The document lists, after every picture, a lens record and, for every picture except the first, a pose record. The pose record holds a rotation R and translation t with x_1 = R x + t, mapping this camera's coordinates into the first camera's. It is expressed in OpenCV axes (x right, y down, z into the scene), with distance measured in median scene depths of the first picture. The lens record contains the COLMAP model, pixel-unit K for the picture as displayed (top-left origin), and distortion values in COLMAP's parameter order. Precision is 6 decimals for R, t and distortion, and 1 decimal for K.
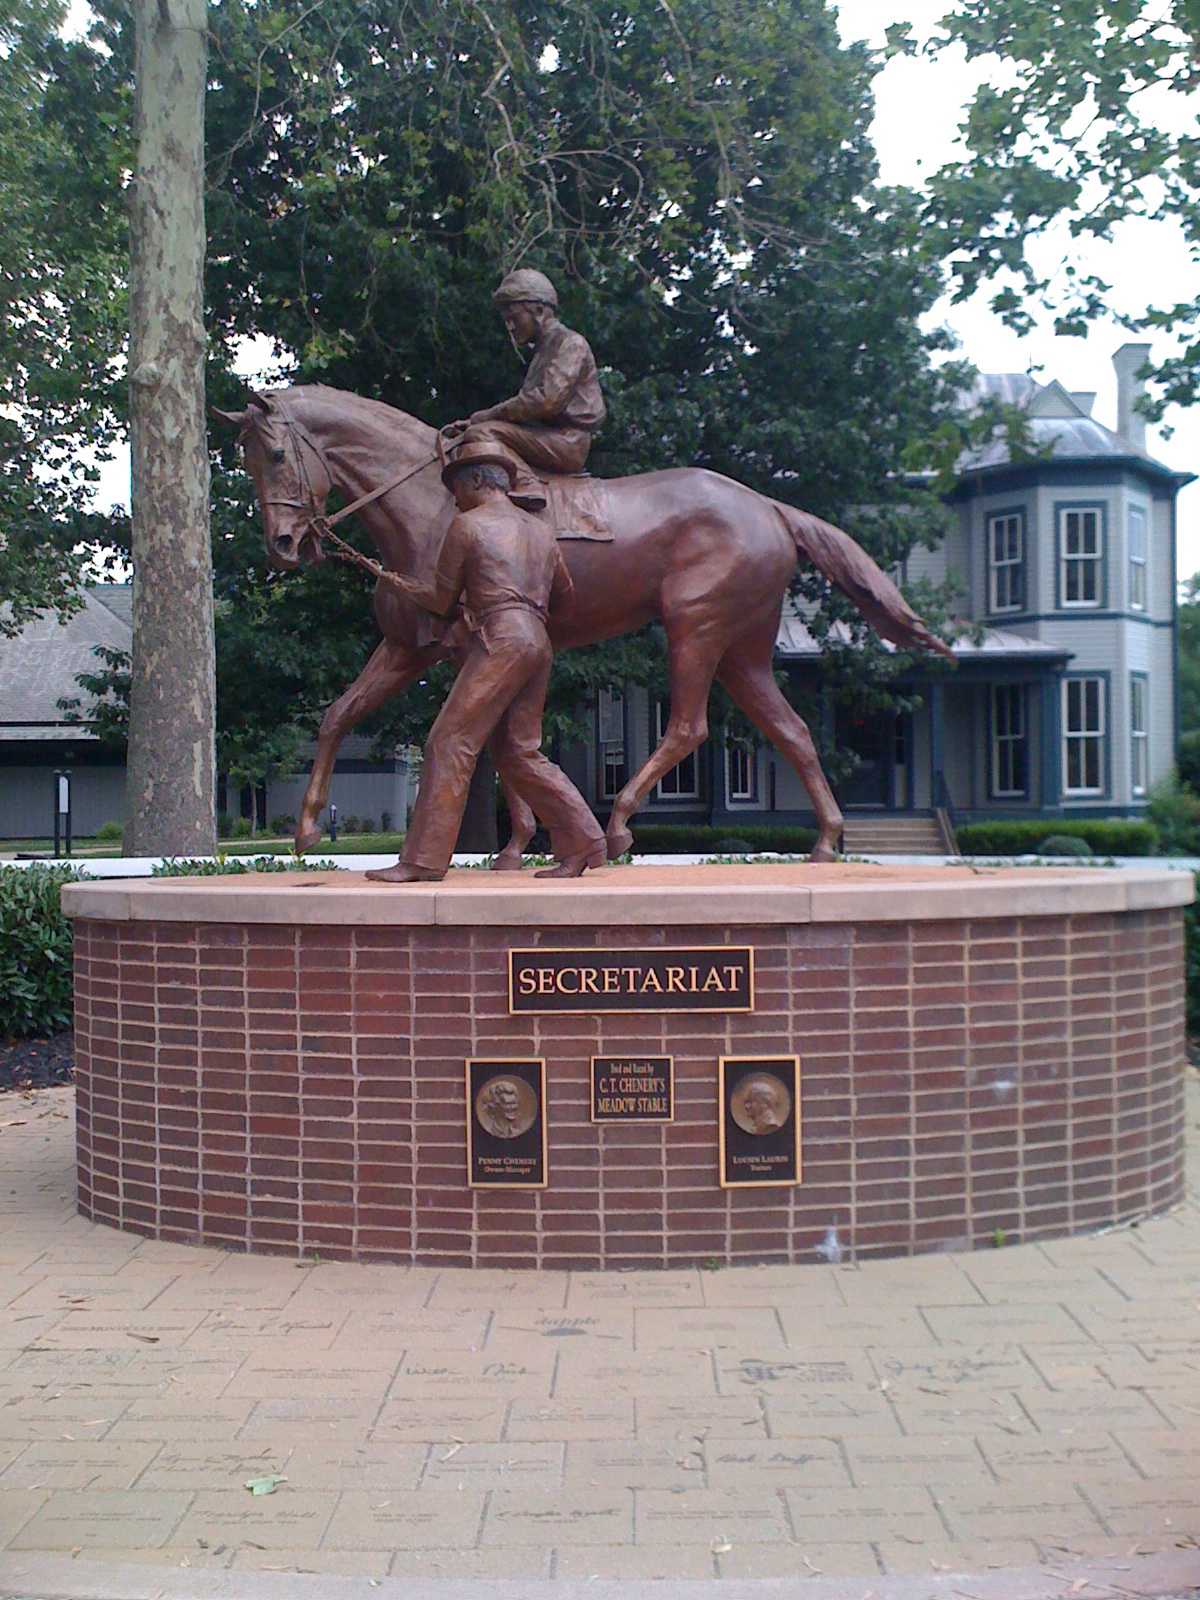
lens RADIAL K [[1865.4, 0, 592.2], [0, 1865.4, 789.1], [0, 0, 1]] dist [0.077410, 0.000000]
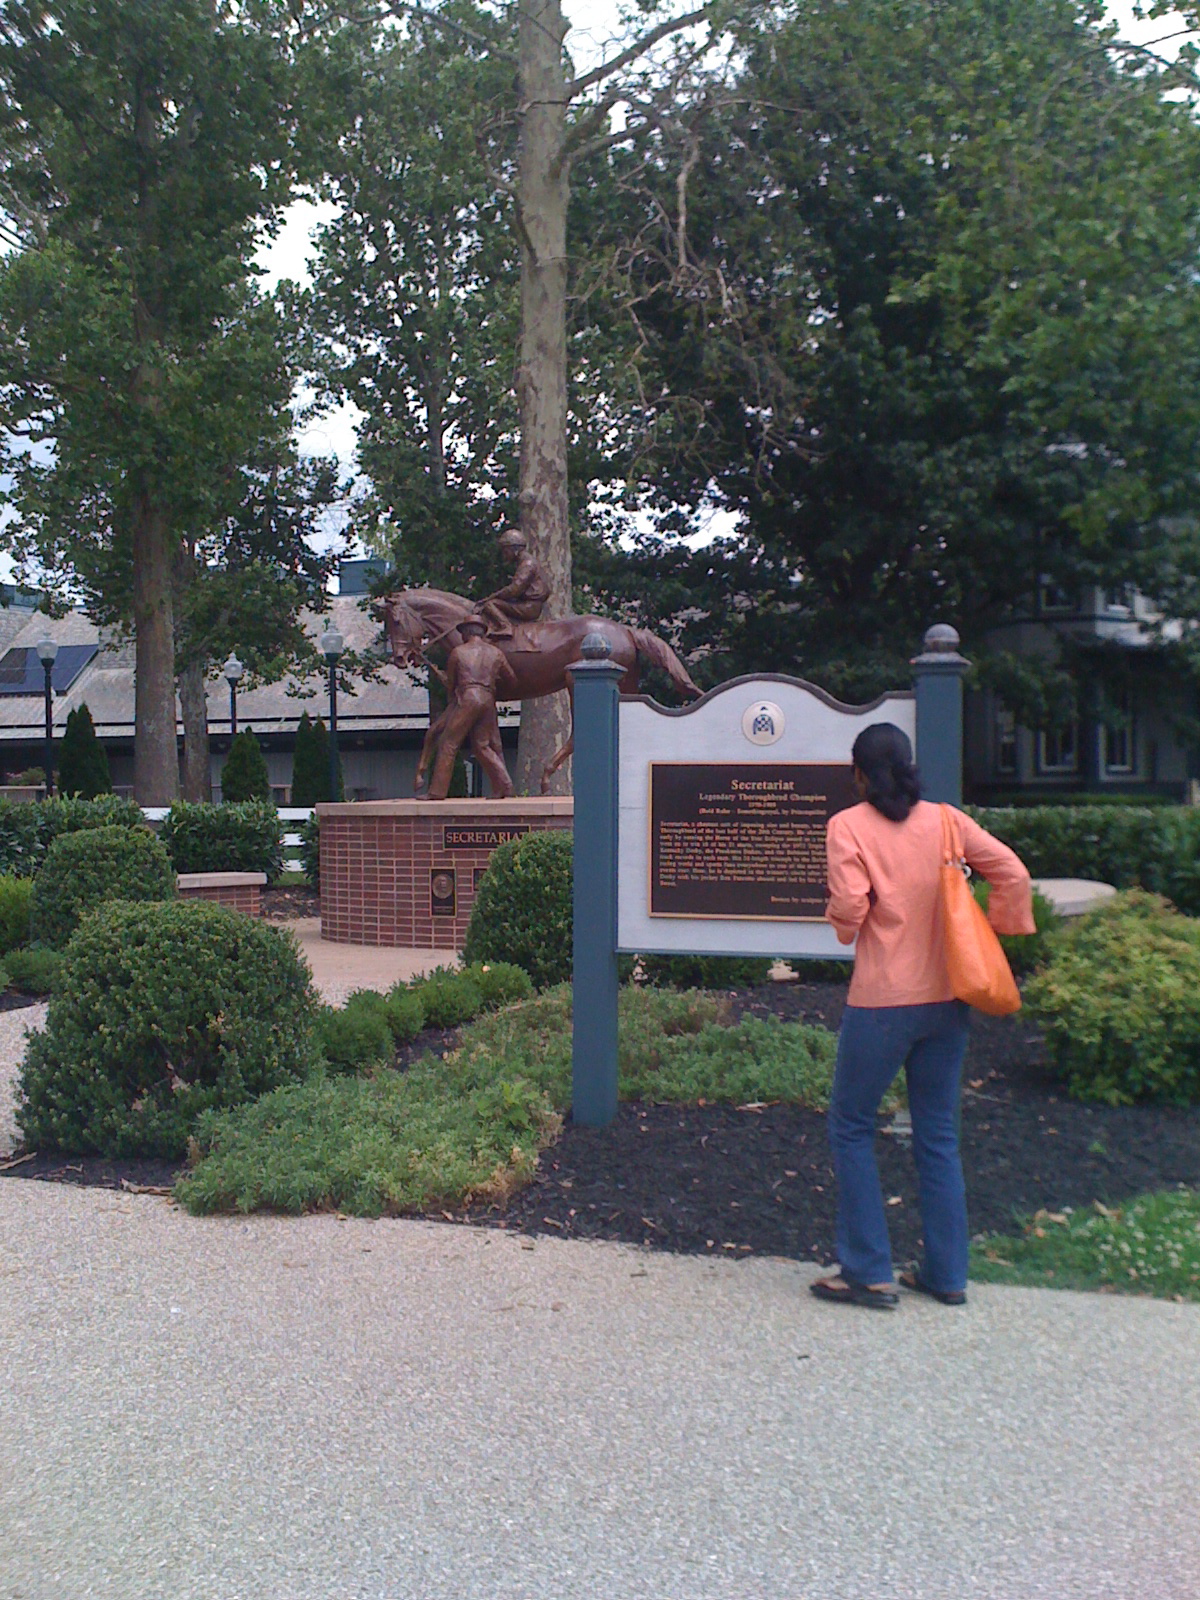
lens RADIAL K [[1865.4, 0, 598.4], [0, 1865.4, 795.8], [0, 0, 1]] dist [0.077410, 0.000000]
pose [[0.944570, 0.001458, -0.328307, 0.982335], [0.003972, 0.999866, 0.015869, 0.005670], [0.328286, -0.016293, 0.944438, -1.329418]]
